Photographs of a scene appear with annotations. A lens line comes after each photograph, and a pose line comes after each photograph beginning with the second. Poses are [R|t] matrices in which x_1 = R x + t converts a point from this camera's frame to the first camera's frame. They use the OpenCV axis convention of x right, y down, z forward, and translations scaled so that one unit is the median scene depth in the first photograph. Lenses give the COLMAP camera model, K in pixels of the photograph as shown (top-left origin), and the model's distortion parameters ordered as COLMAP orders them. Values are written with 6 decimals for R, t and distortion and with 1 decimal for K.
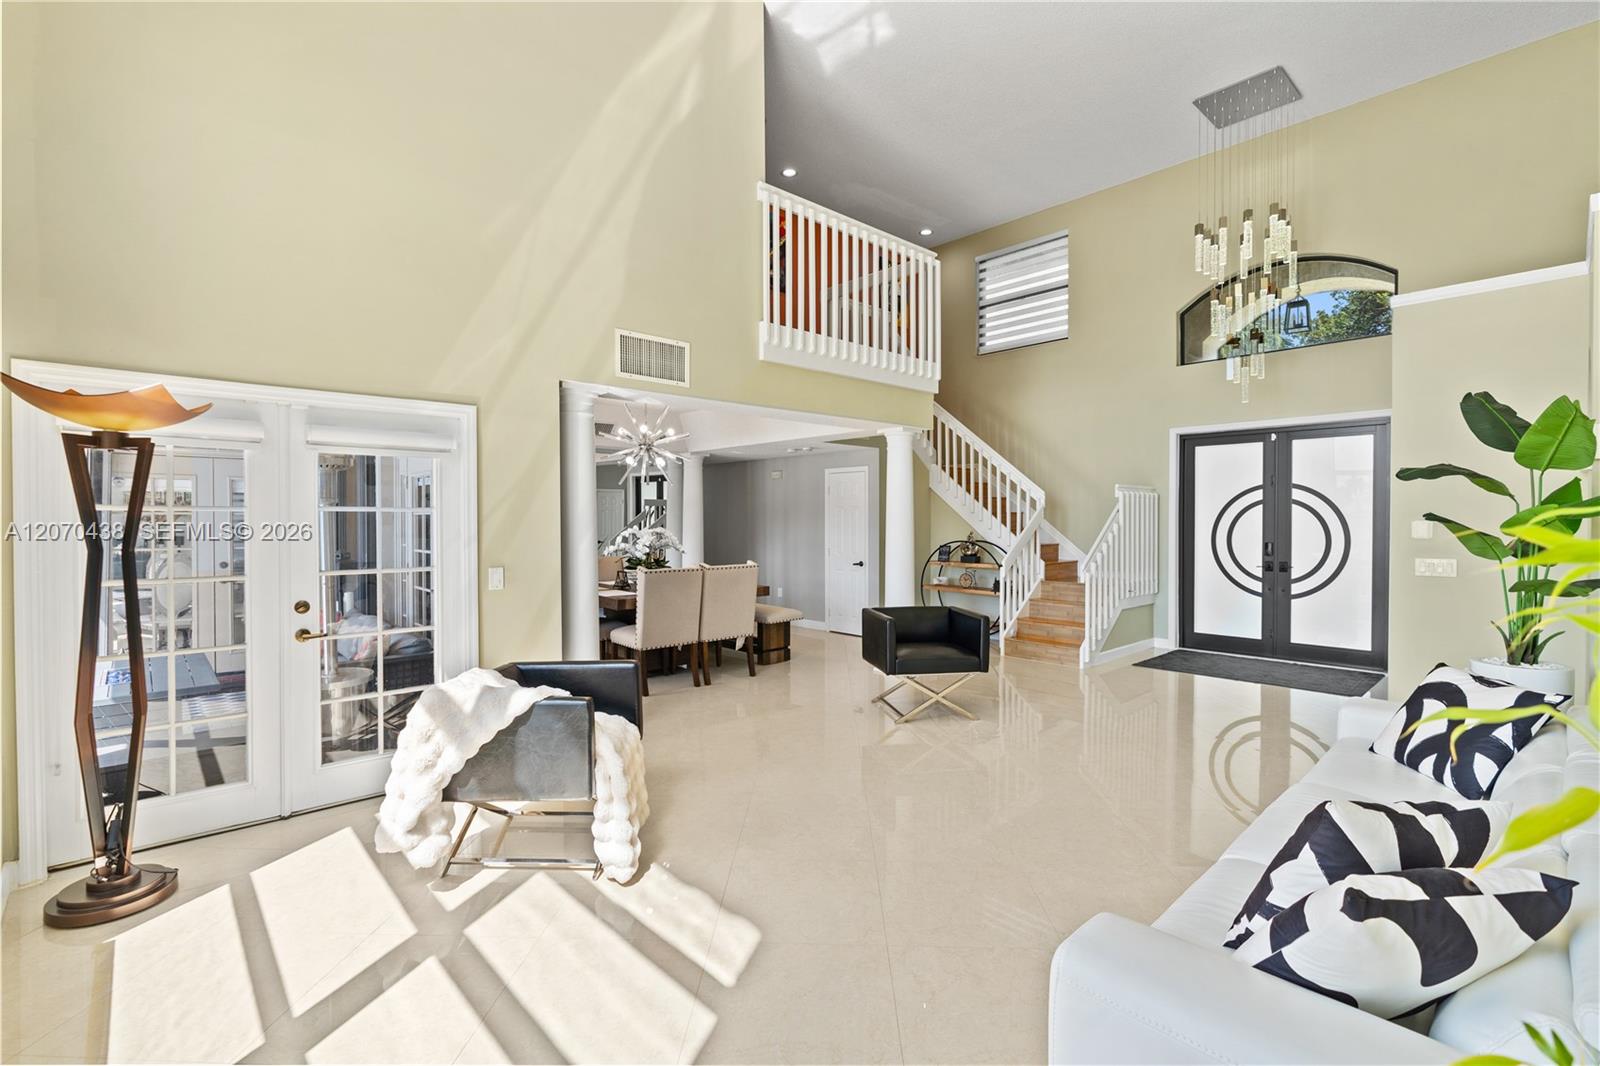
lens RADIAL K [[723.6, 0, 802.2], [0, 723.6, 520.6], [0, 0, 1]] dist [-0.013106, -0.000513]
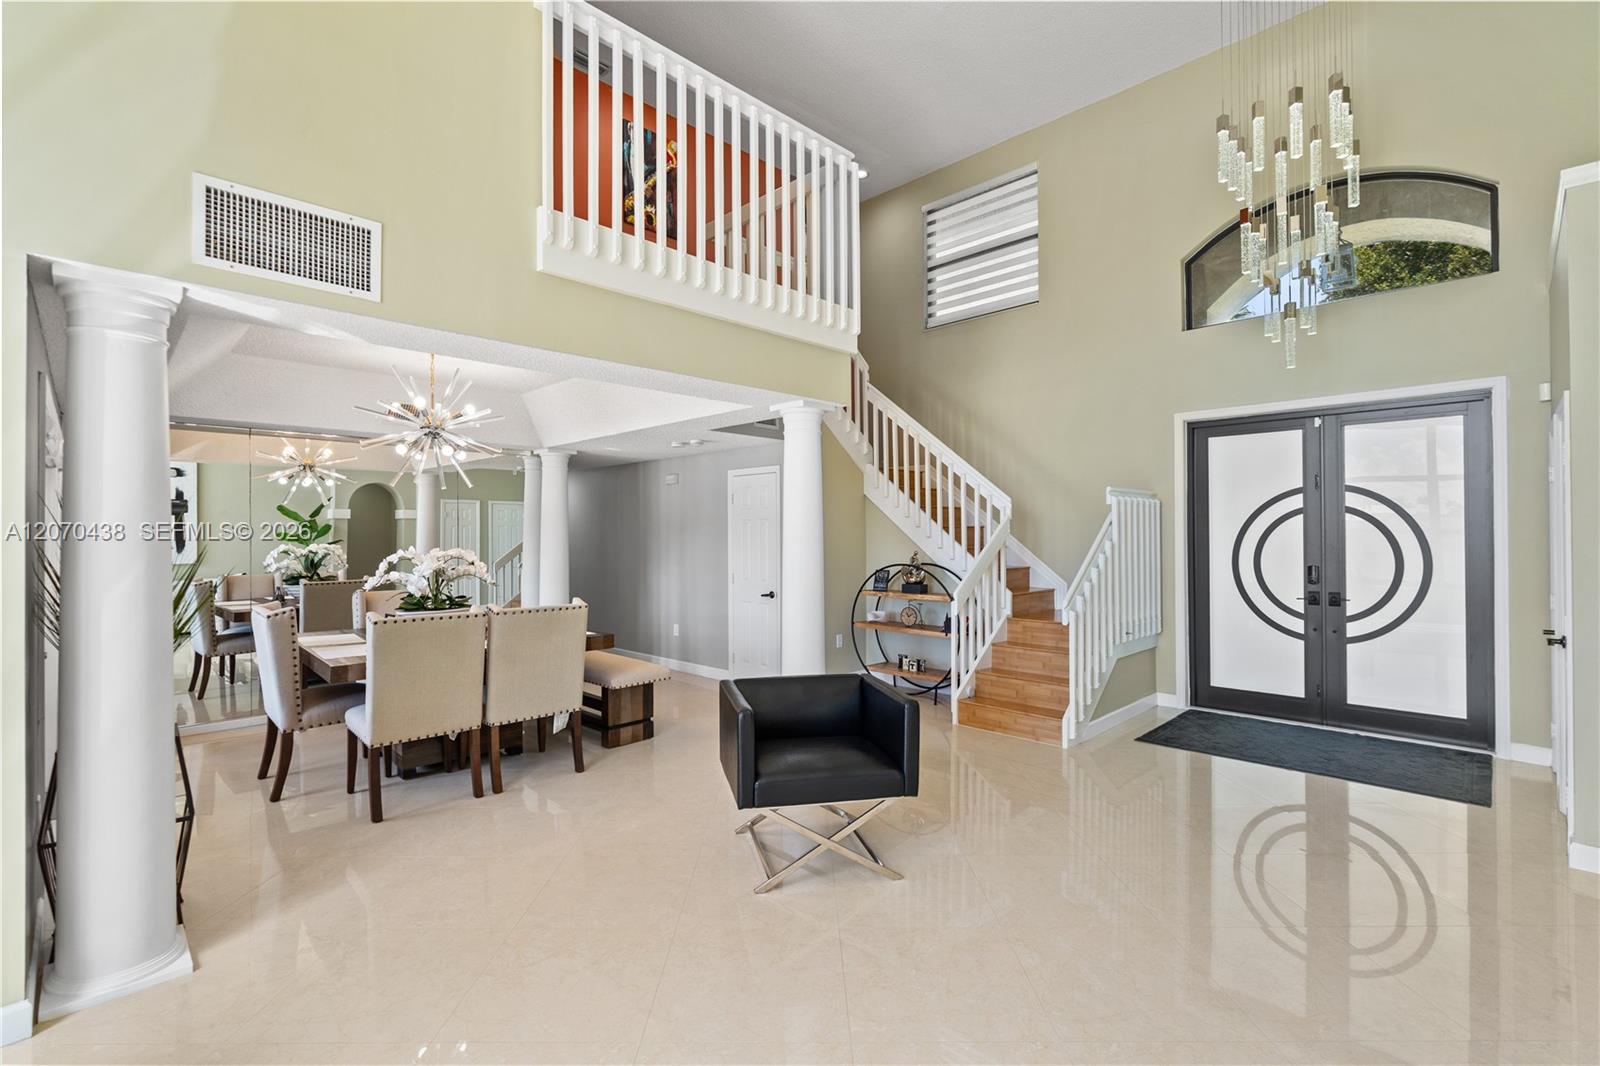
lens RADIAL K [[723.6, 0, 798.8], [0, 723.6, 520.4], [0, 0, 1]] dist [-0.013106, -0.000513]
pose [[0.999296, -0.002266, 0.037458, 0.096648], [0.003117, 0.999738, -0.022671, -0.000820], [-0.037397, 0.022772, 0.999041, 0.286076]]
